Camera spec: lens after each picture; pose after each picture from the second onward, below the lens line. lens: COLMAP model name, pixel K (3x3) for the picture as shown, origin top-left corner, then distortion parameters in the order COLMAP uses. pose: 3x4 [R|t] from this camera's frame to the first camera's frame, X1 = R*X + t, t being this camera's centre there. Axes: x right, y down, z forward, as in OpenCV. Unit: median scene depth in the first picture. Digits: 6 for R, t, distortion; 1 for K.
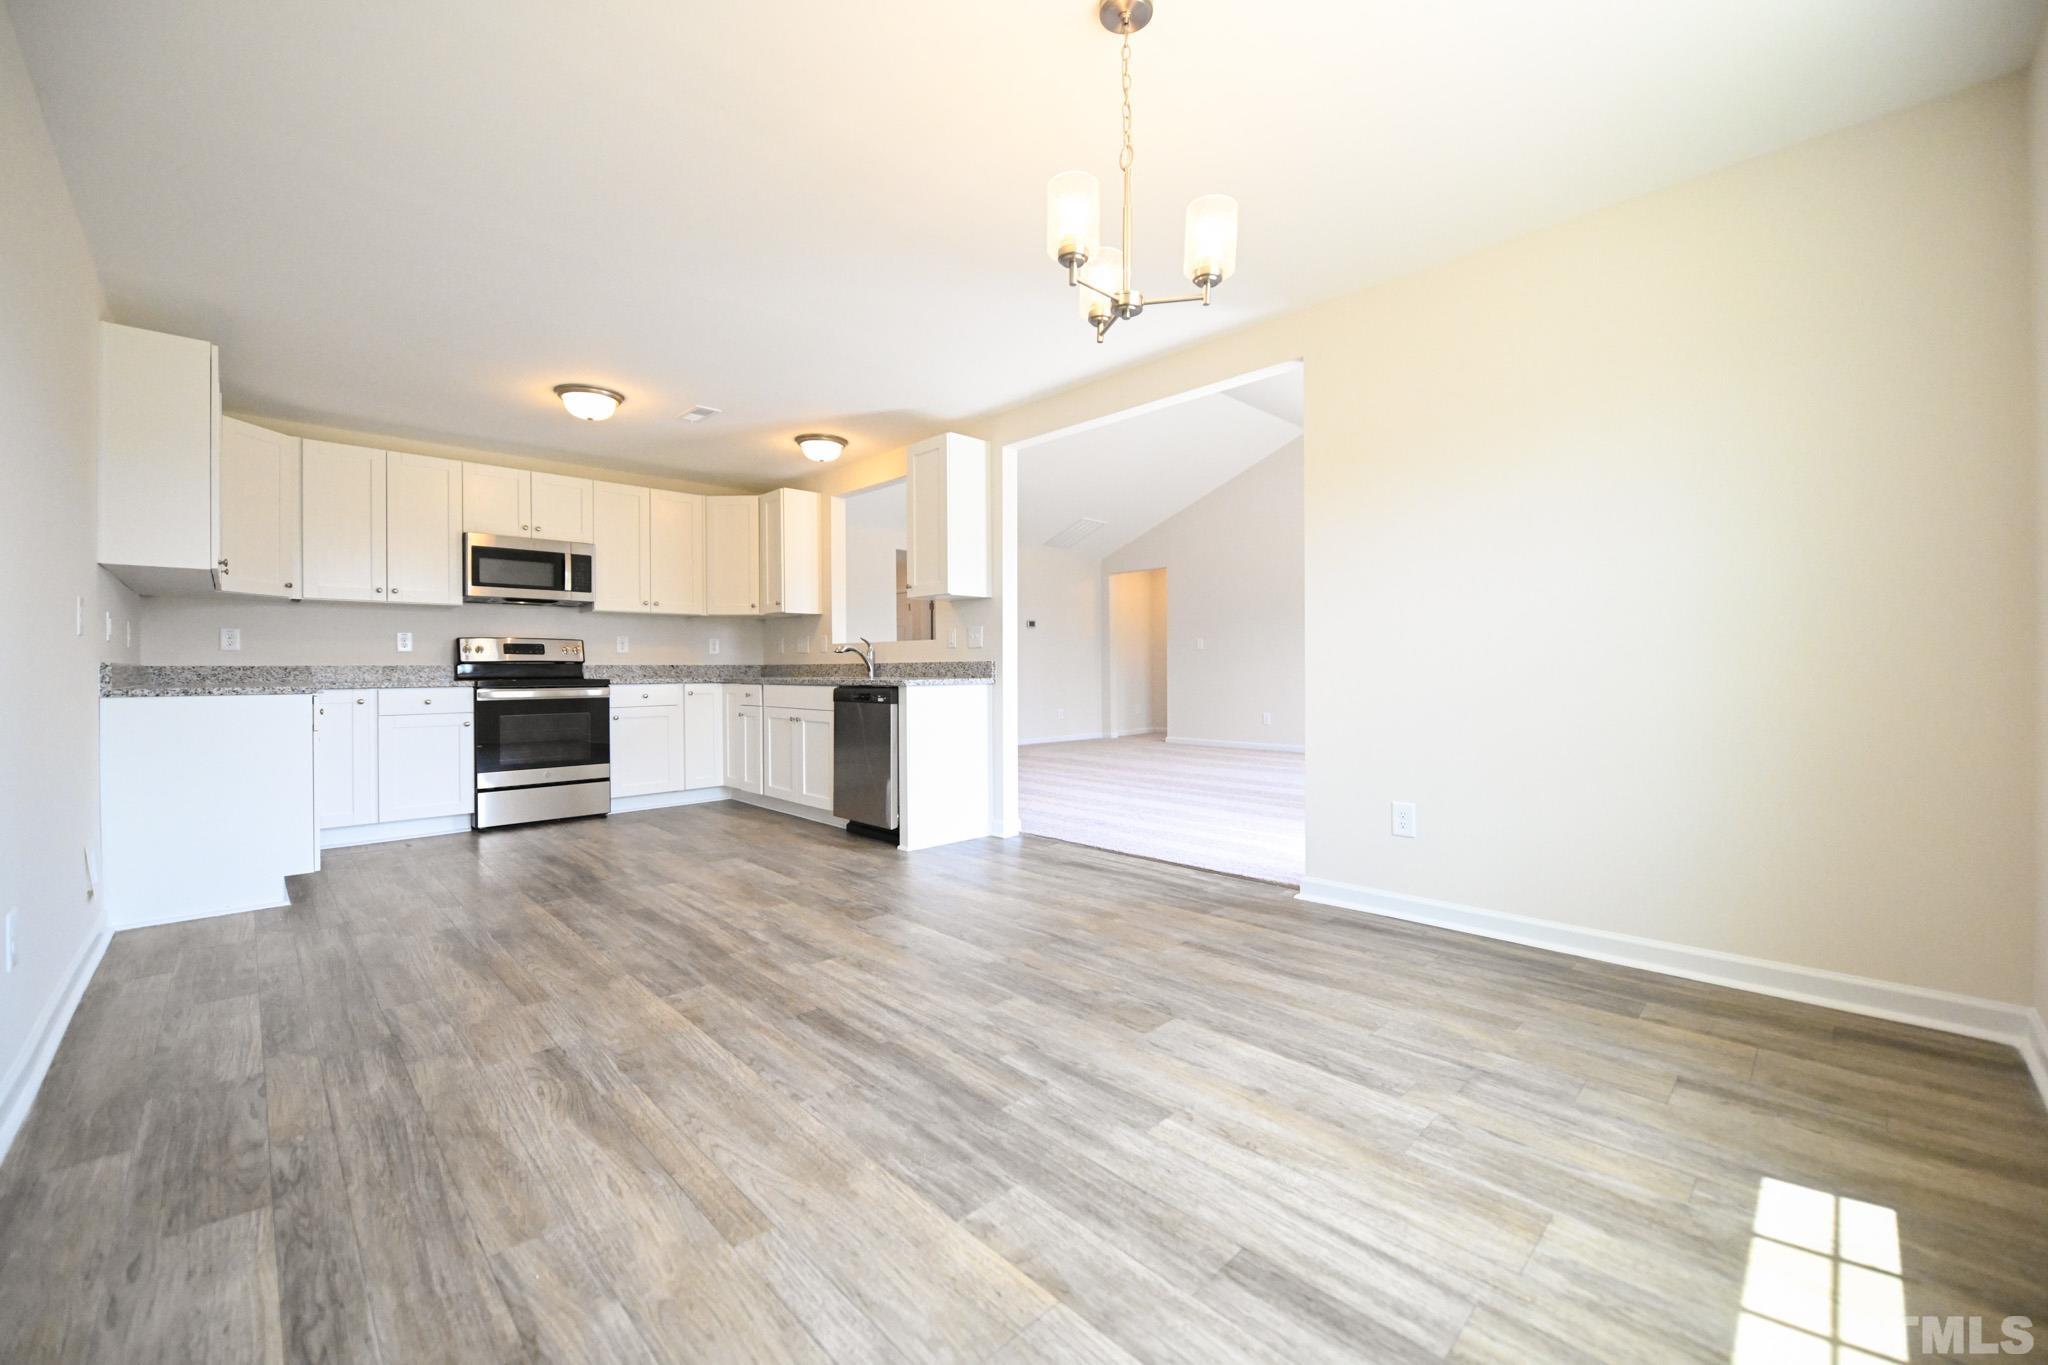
lens RADIAL K [[818.2, 0, 1021.3], [0, 818.2, 662.2], [0, 0, 1]] dist [0.002318, -0.002628]
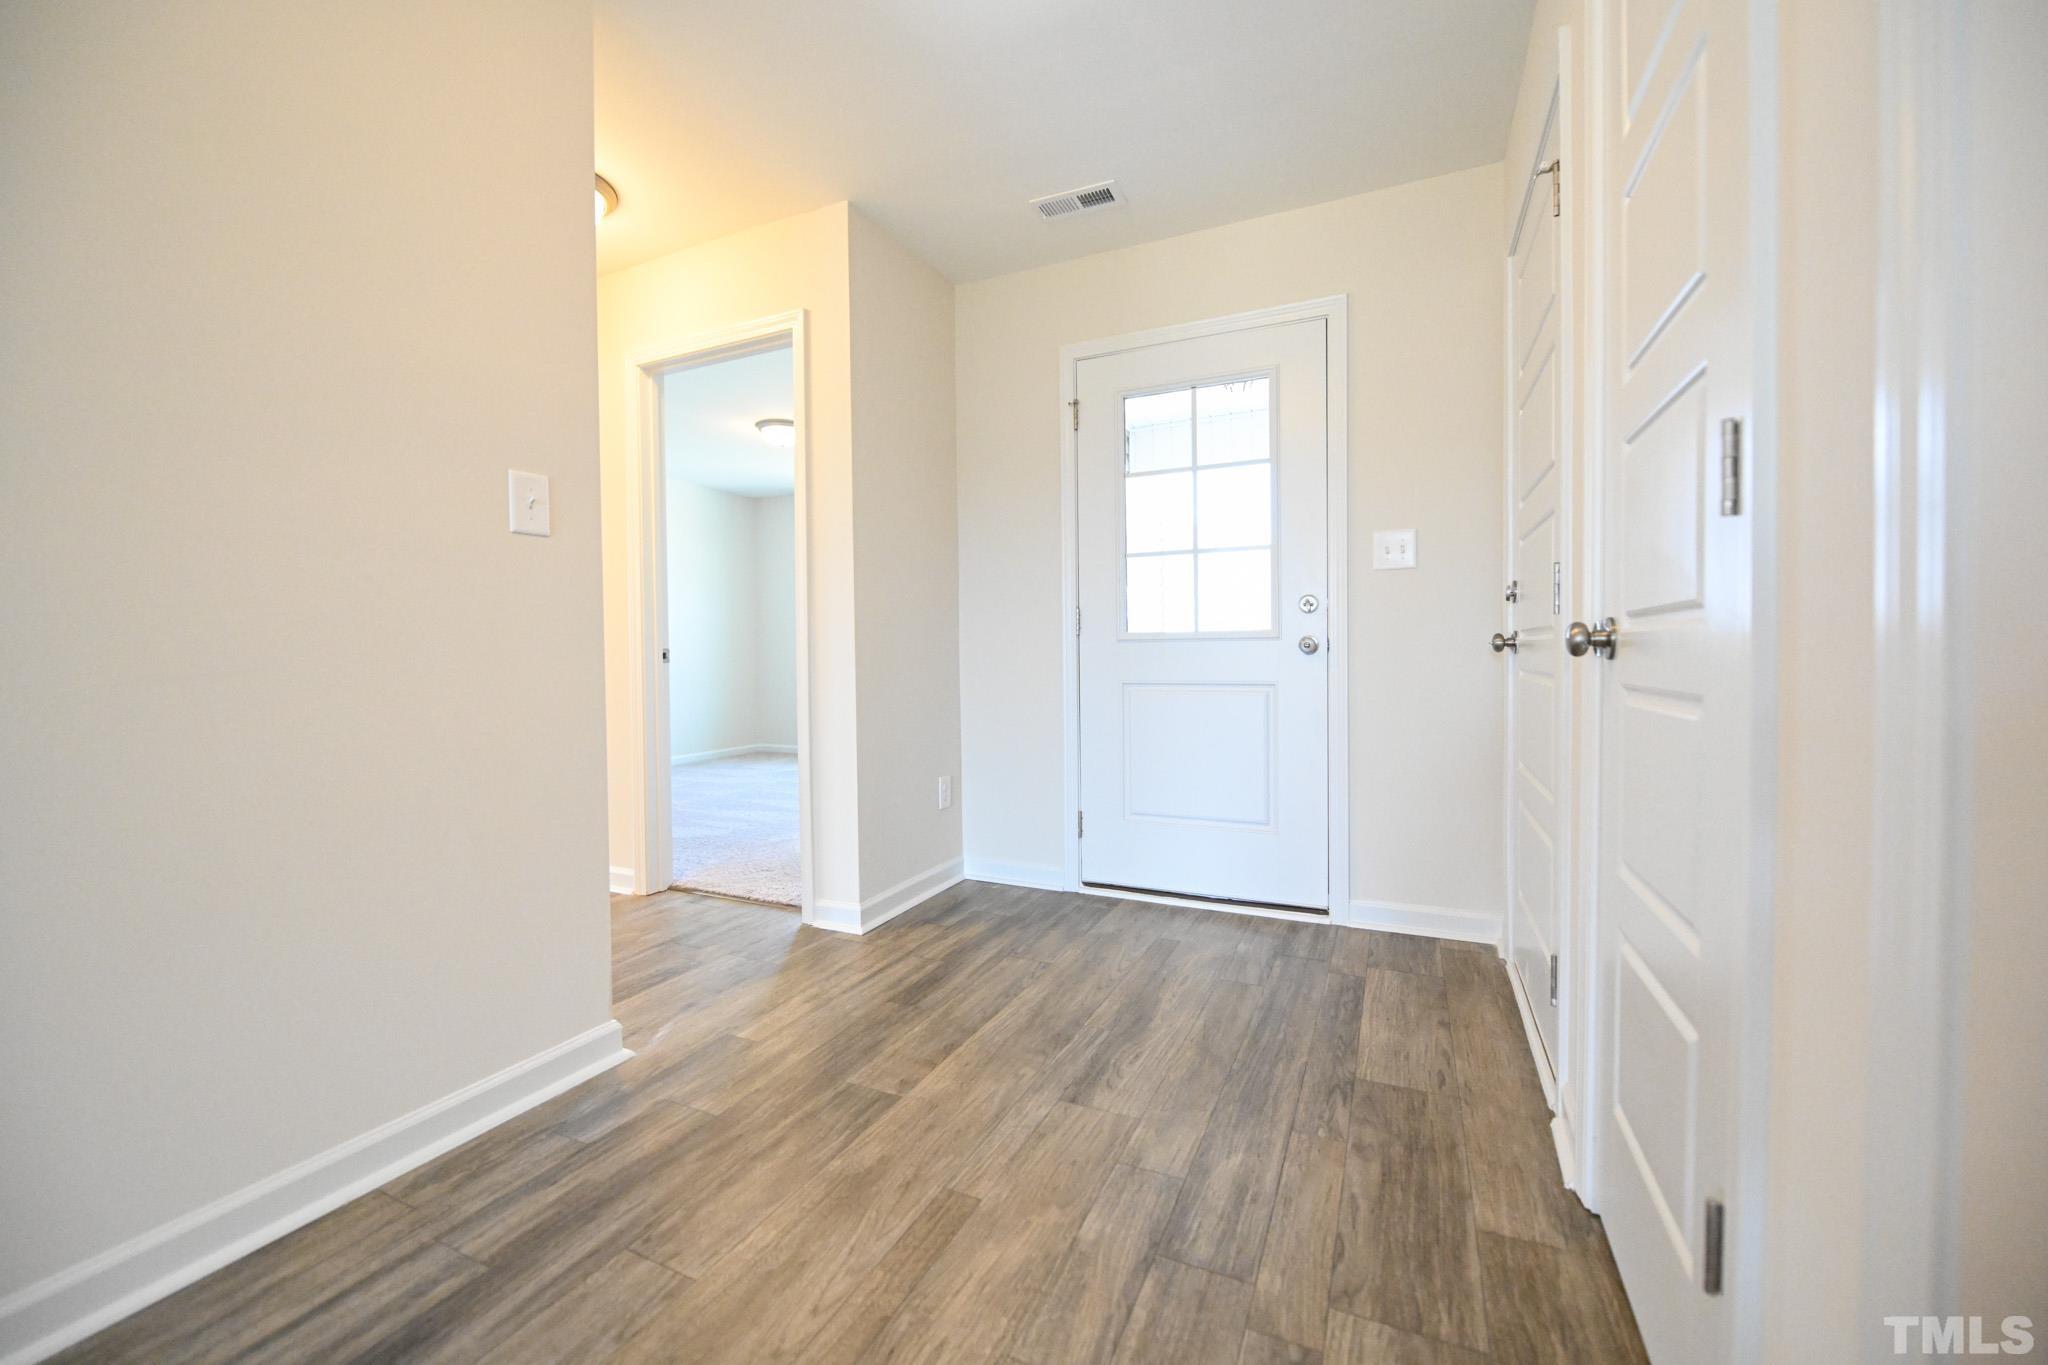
lens RADIAL K [[818.2, 0, 1005.3], [0, 818.2, 677.6], [0, 0, 1]] dist [0.002318, -0.002628]
pose [[-0.334688, -0.016311, 0.942188, -1.256850], [0.013711, 0.999660, 0.022176, 0.037383], [-0.942229, 0.020340, -0.334350, 1.271360]]
